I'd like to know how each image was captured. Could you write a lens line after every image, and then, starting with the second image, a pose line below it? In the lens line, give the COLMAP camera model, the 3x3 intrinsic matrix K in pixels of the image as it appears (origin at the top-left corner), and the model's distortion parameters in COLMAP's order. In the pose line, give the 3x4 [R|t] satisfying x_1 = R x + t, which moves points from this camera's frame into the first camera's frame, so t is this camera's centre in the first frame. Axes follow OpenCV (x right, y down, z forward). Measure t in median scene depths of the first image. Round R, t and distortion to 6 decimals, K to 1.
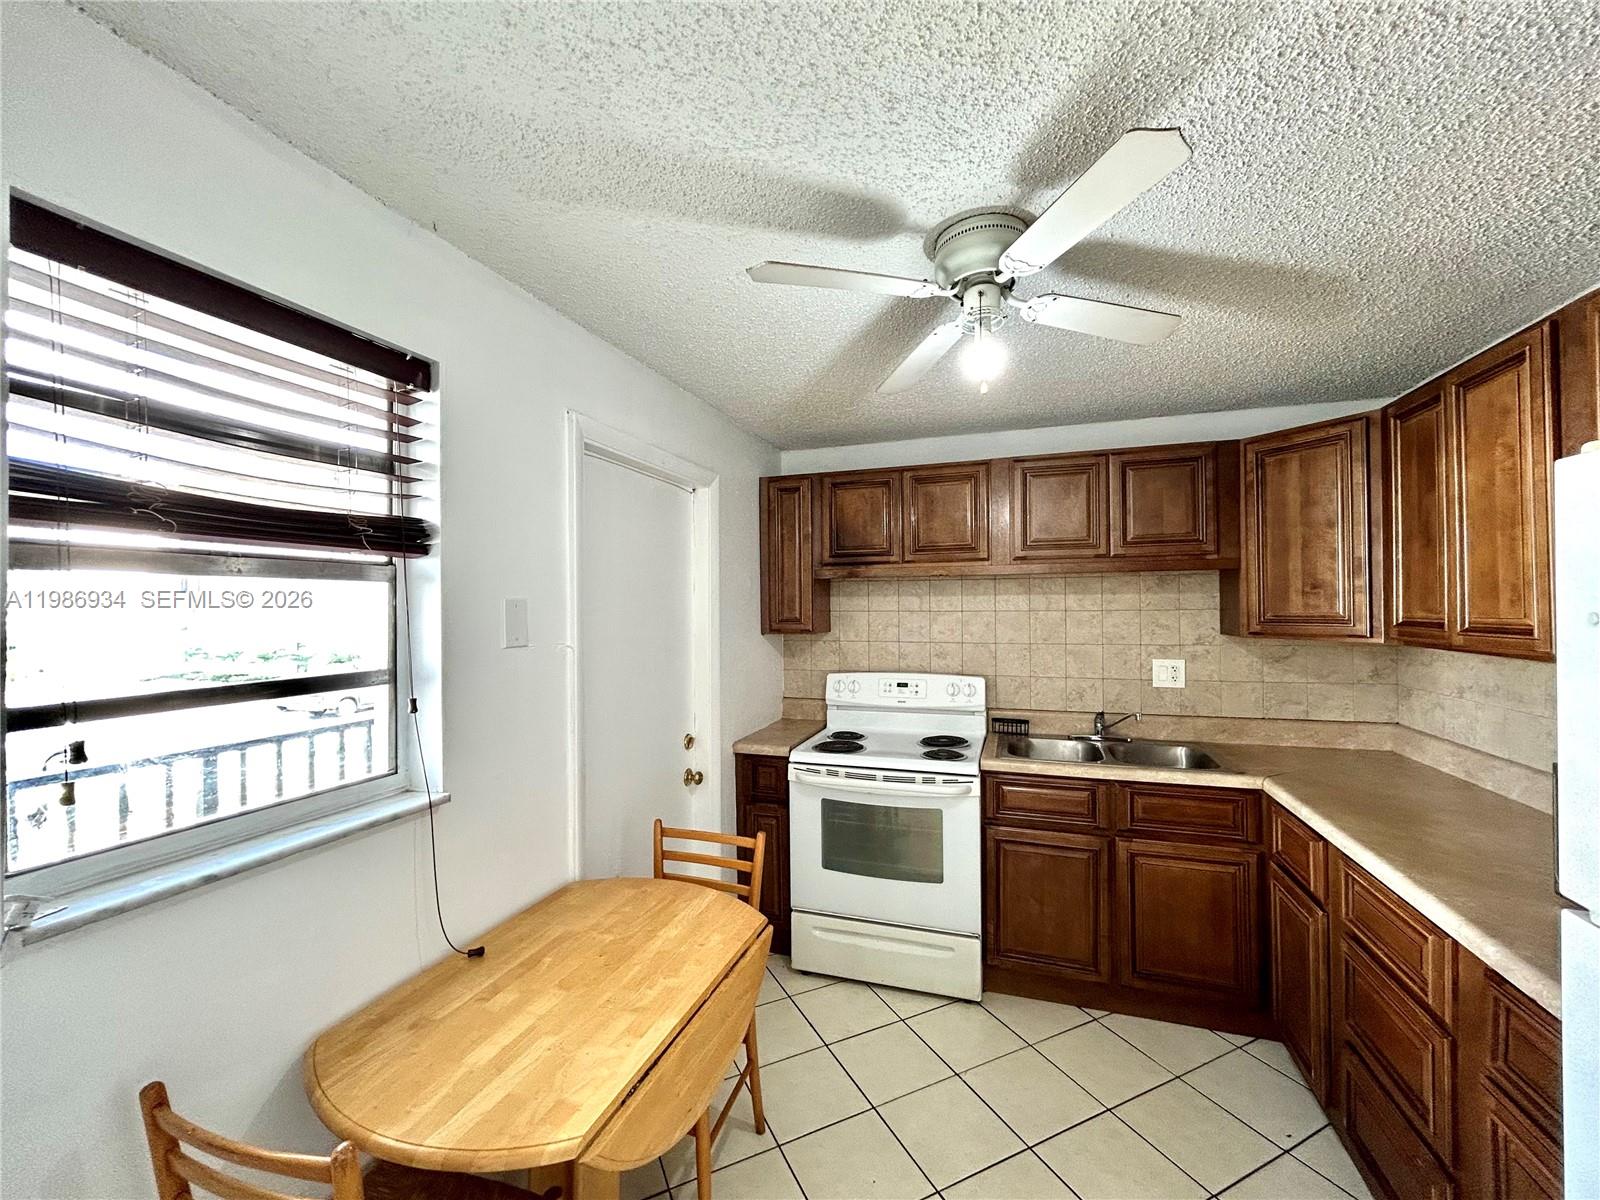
lens RADIAL K [[642.7, 0, 800.0], [0, 642.7, 600.0], [0, 0, 1]] dist [-0.002774, 0.000343]
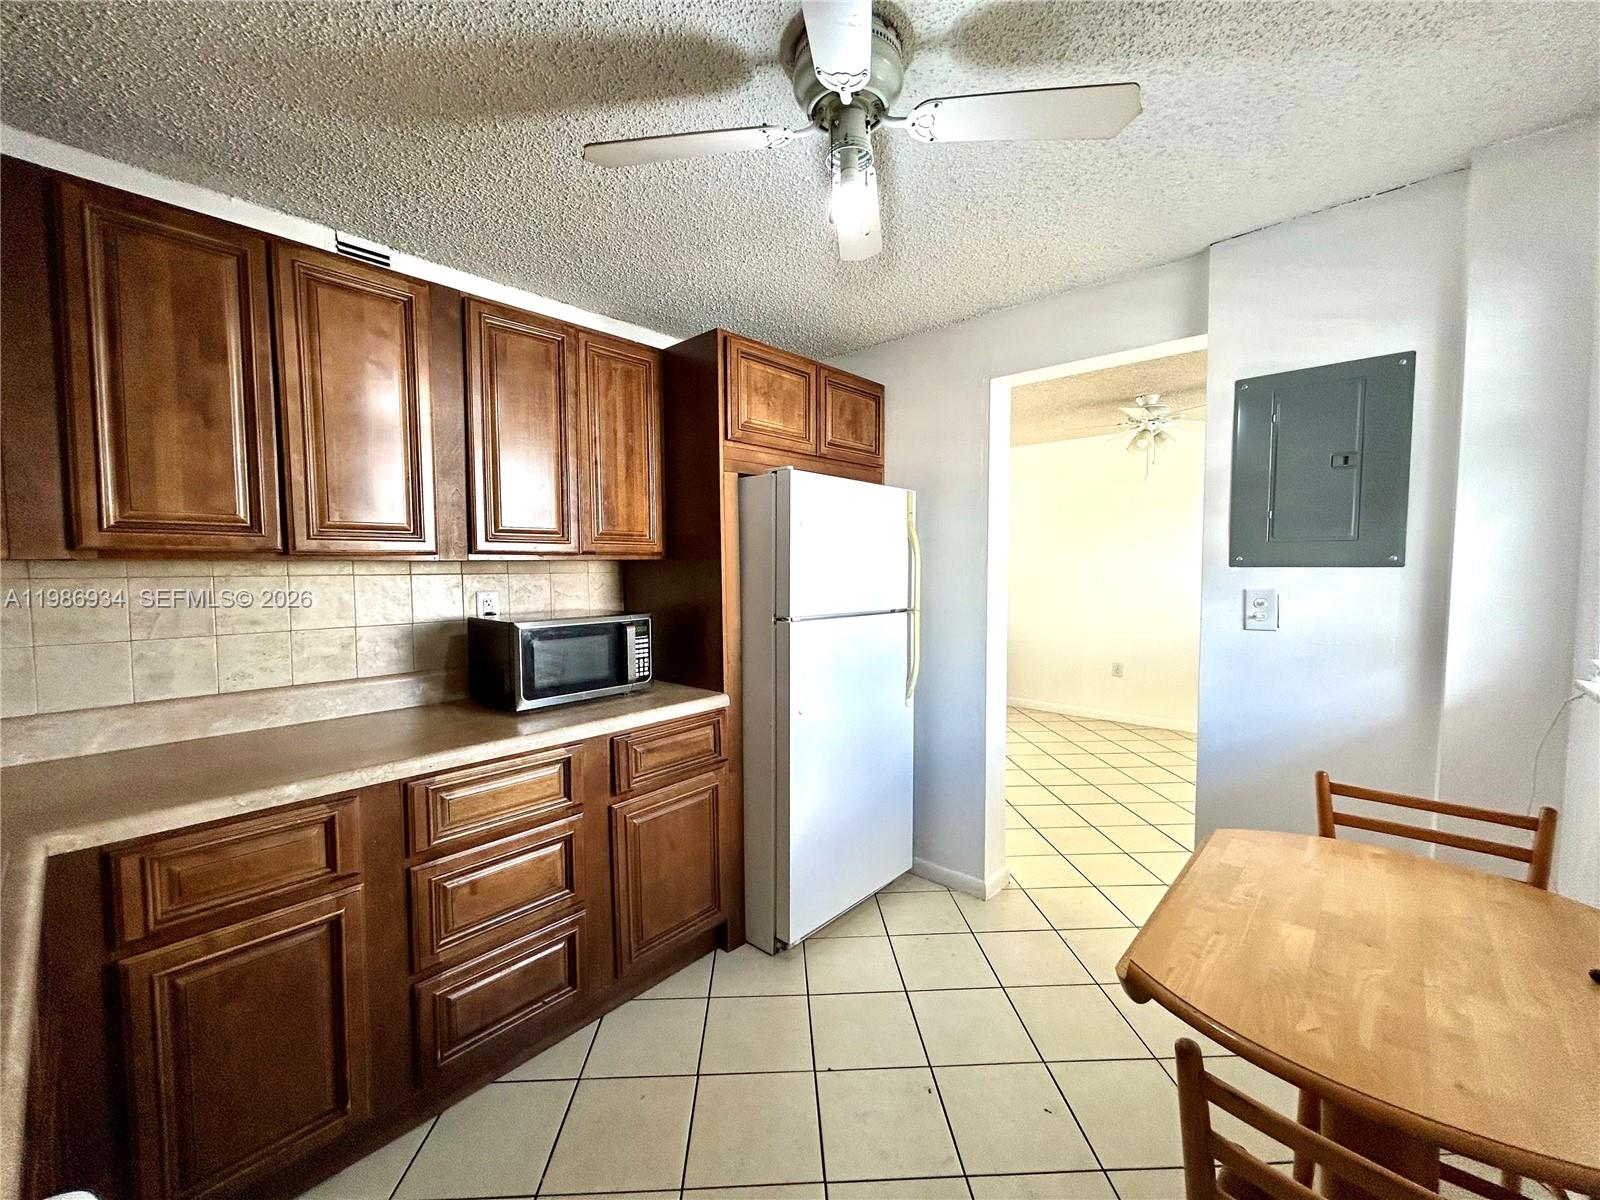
lens RADIAL K [[642.7, 0, 800.0], [0, 642.7, 600.0], [0, 0, 1]] dist [-0.002774, 0.000343]
pose [[-0.923092, -0.009978, 0.384450, 0.005862], [0.006670, 0.999098, 0.041946, 0.071595], [-0.384521, 0.041284, -0.922192, 1.046792]]
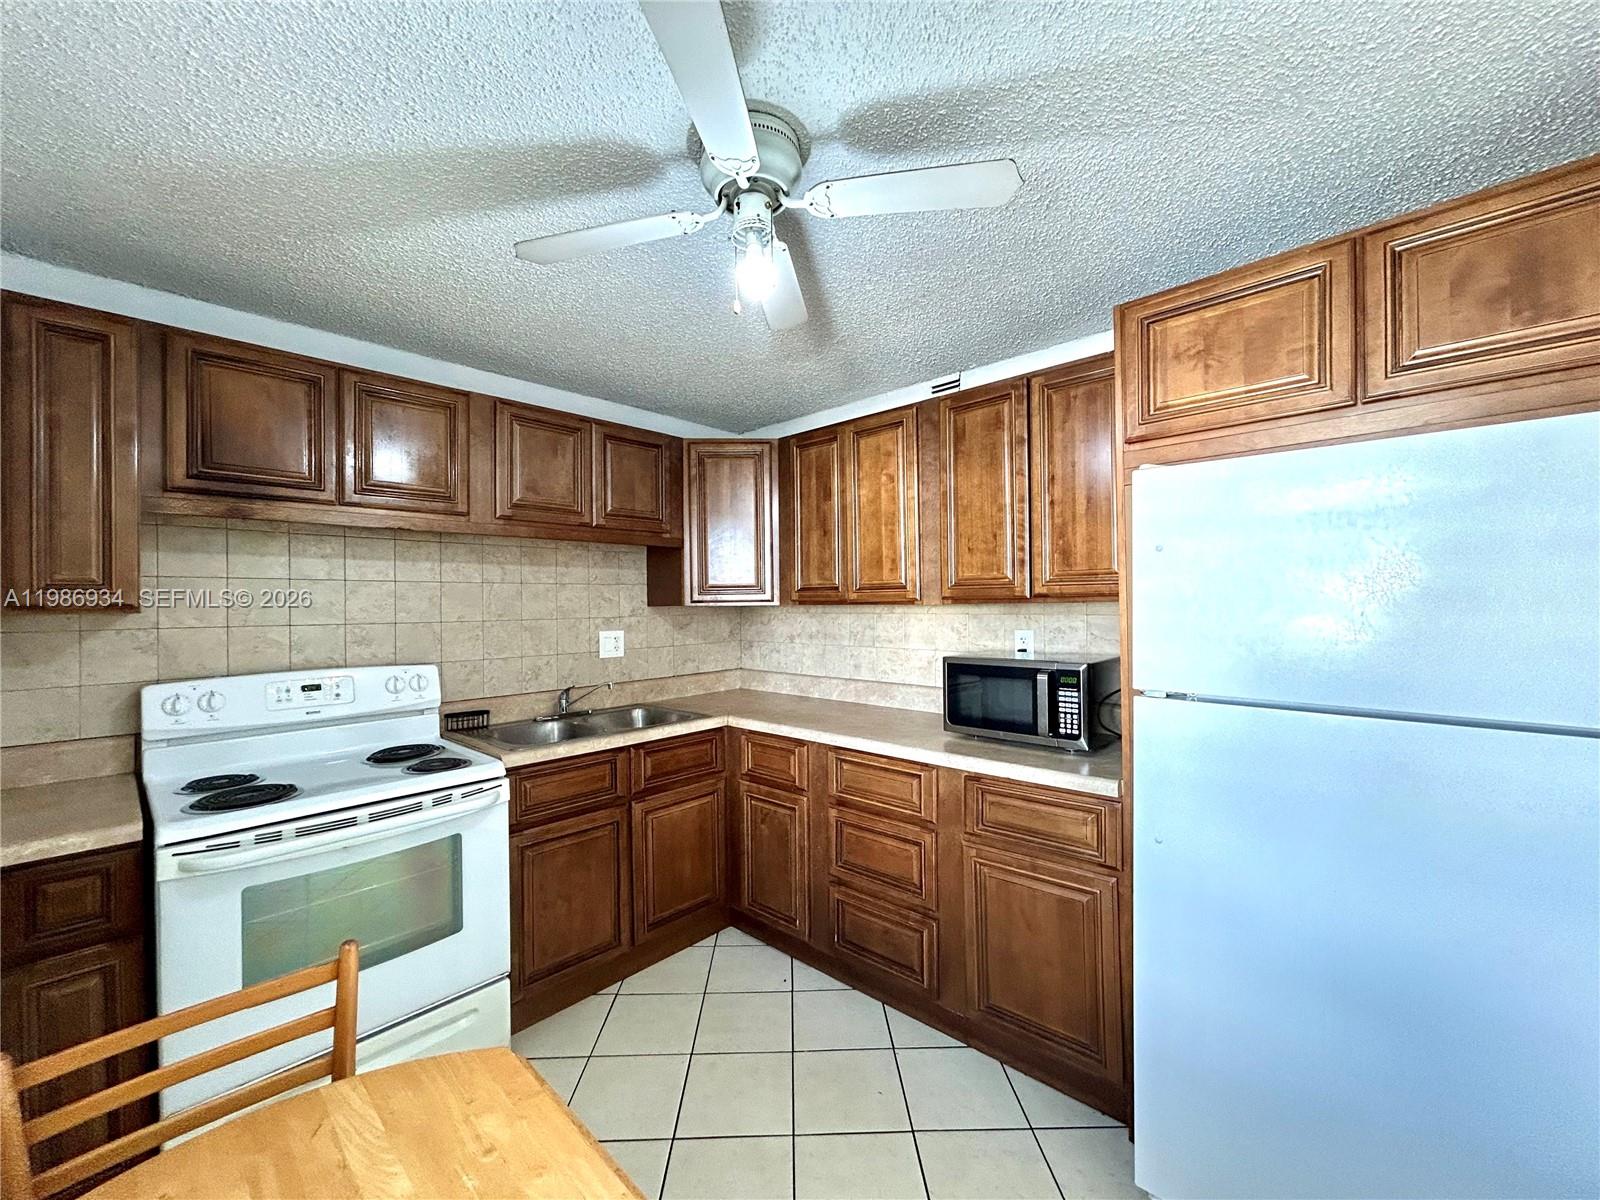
lens RADIAL K [[642.7, 0, 800.0], [0, 642.7, 600.0], [0, 0, 1]] dist [-0.002774, 0.000343]
pose [[0.408138, 0.007194, 0.912892, -0.297674], [-0.000093, 0.999969, -0.007839, 0.055623], [-0.912920, 0.003114, 0.408126, 0.316883]]
